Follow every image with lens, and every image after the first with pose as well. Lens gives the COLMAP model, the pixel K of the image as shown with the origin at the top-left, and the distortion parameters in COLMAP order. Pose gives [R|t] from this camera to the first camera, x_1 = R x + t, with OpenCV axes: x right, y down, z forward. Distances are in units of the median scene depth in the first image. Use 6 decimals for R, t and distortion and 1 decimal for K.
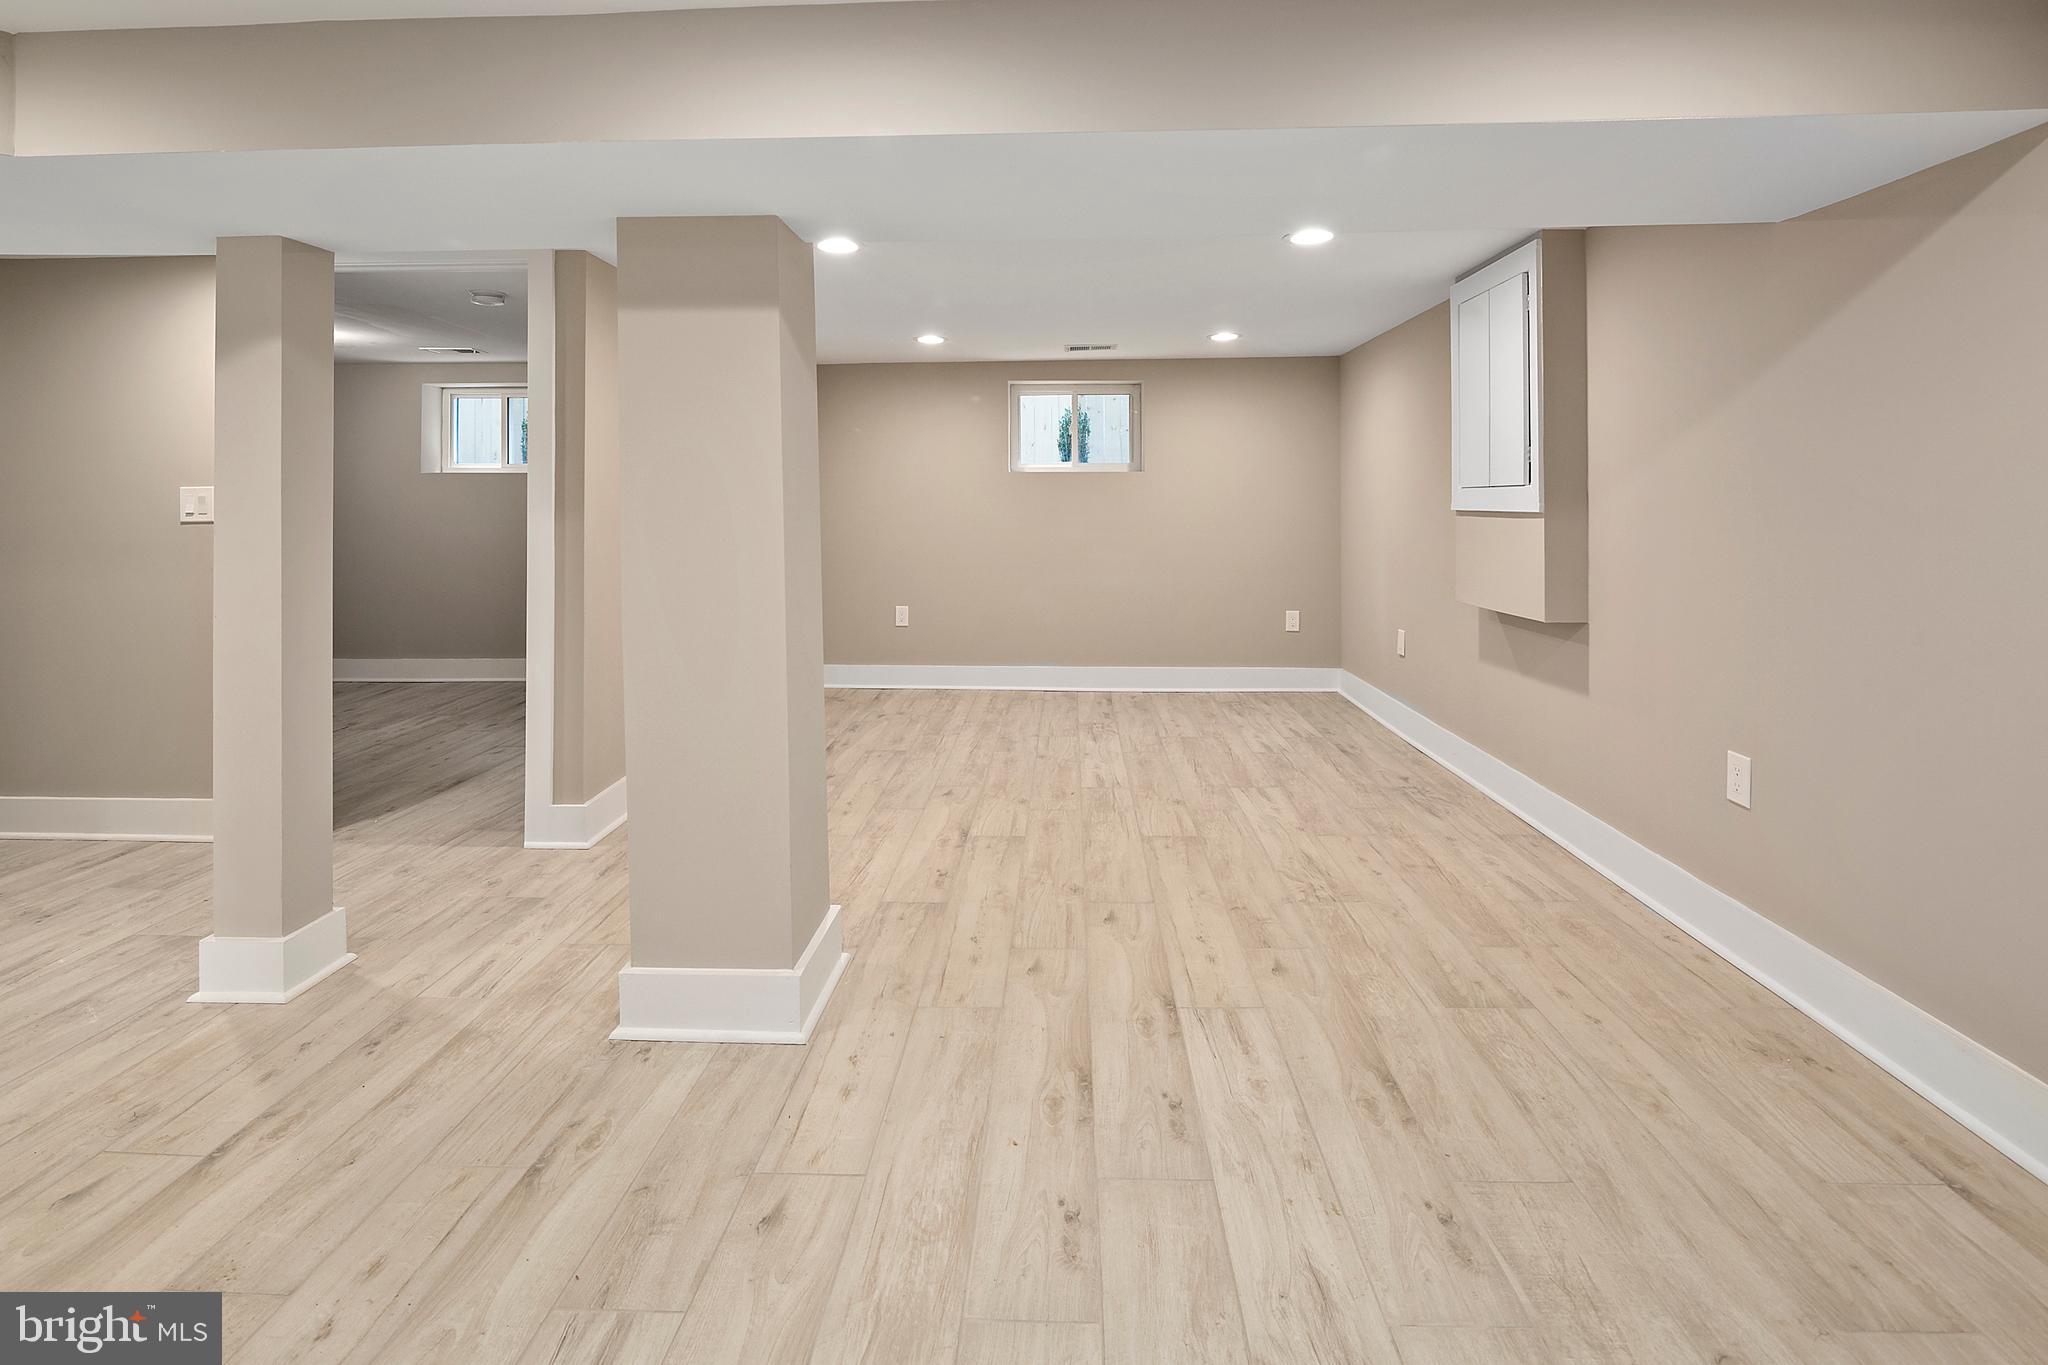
lens RADIAL K [[982.4, 0, 1018.2], [0, 982.4, 509.5], [0, 0, 1]] dist [0.004440, -0.004594]
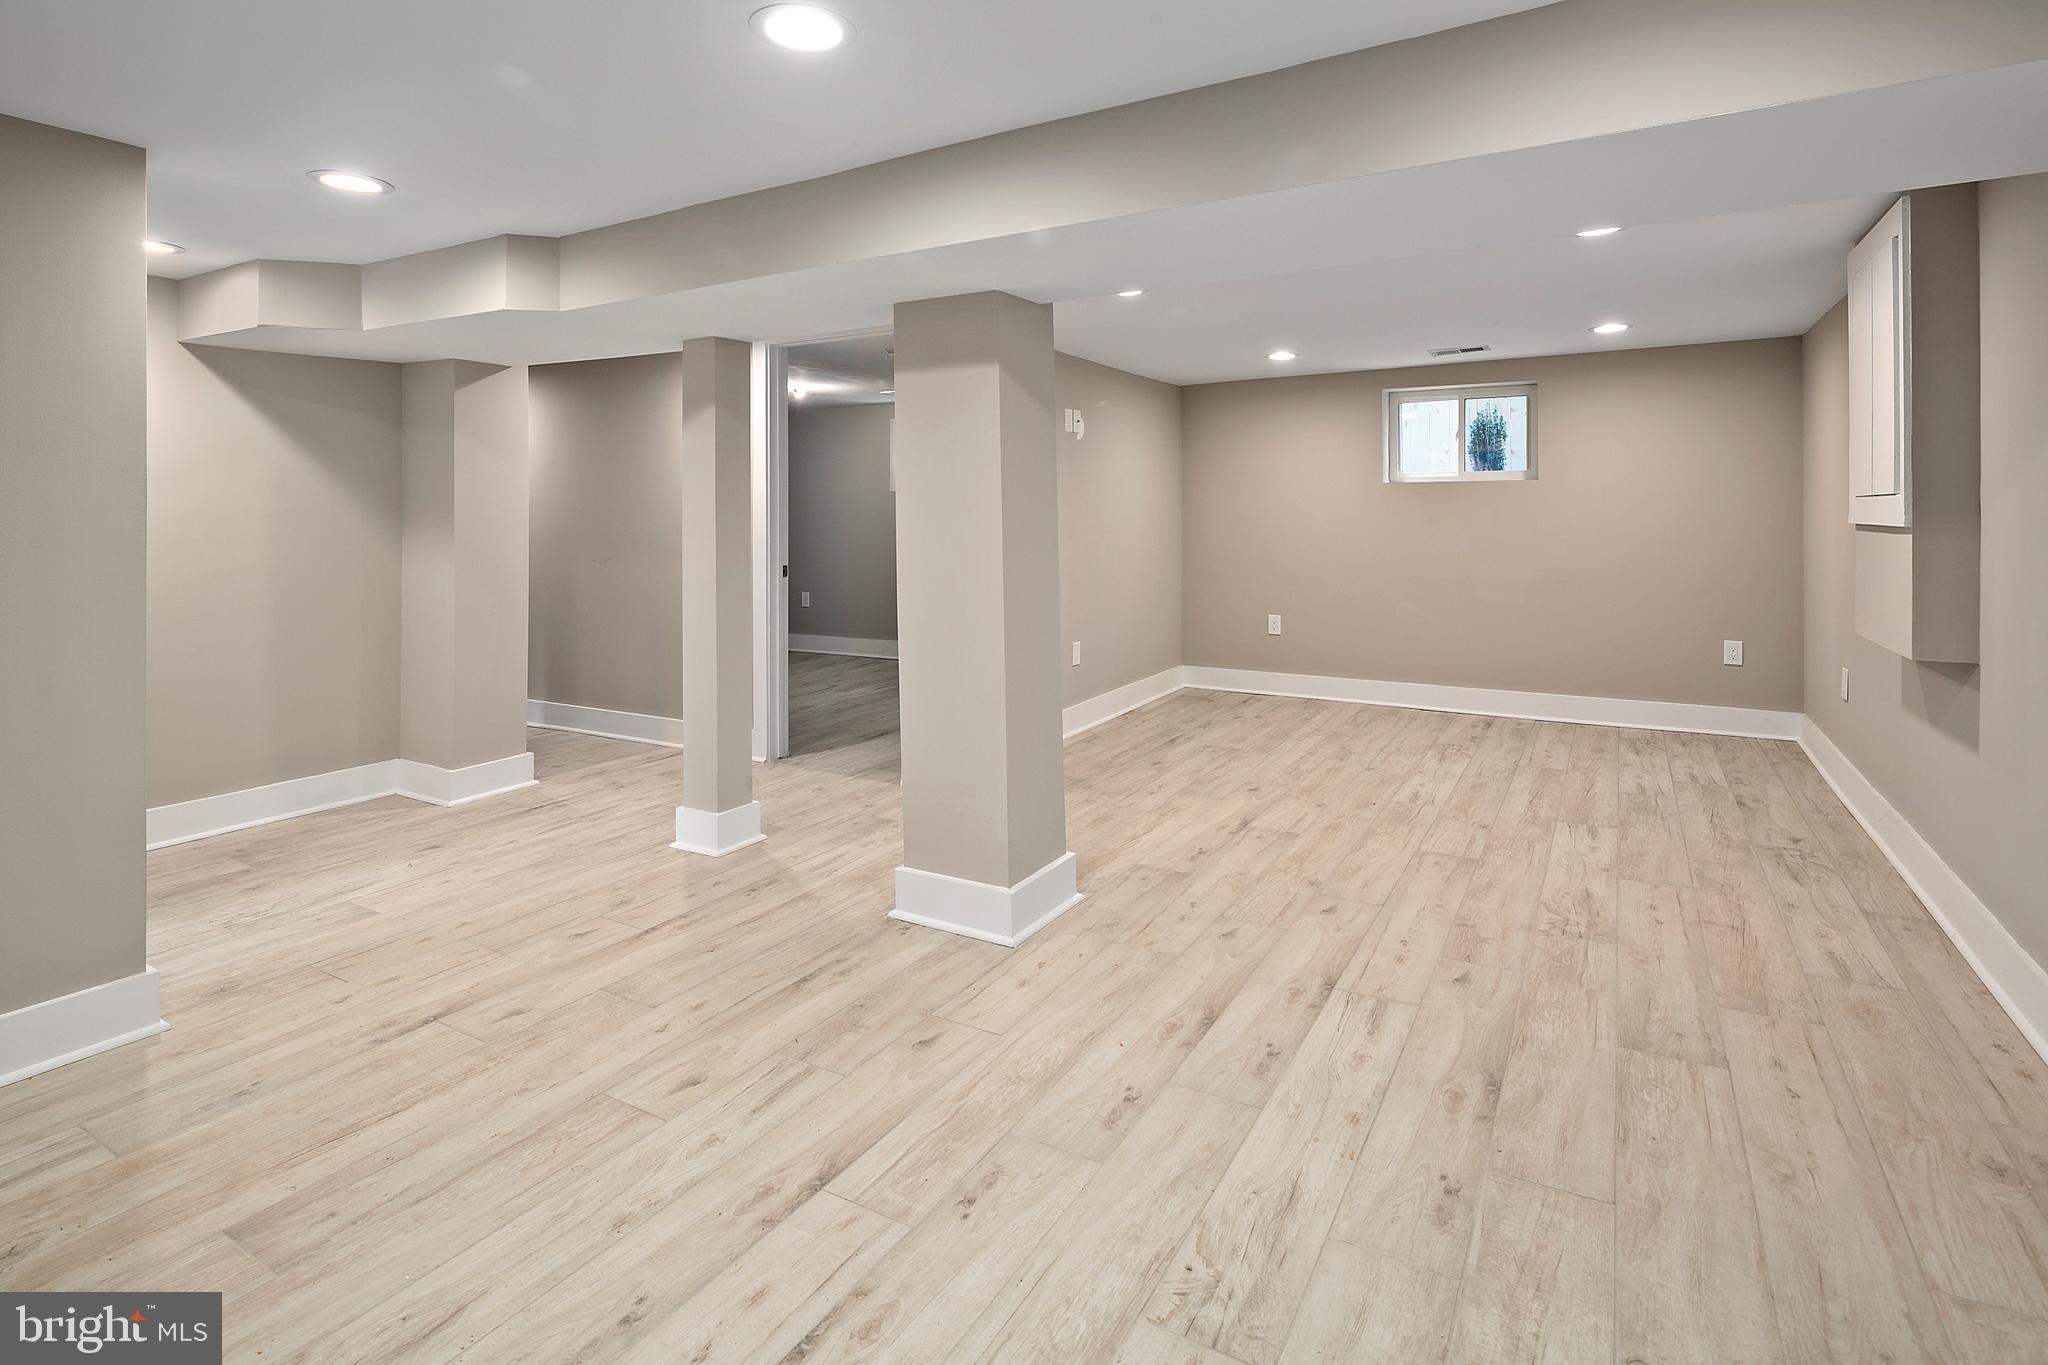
lens RADIAL K [[982.4, 0, 1018.2], [0, 982.4, 509.5], [0, 0, 1]] dist [0.004440, -0.004594]
pose [[0.890448, -0.003648, -0.455070, 0.347741], [-0.000938, 0.999951, -0.009852, -0.003859], [0.455084, 0.009200, 0.890401, -0.116272]]
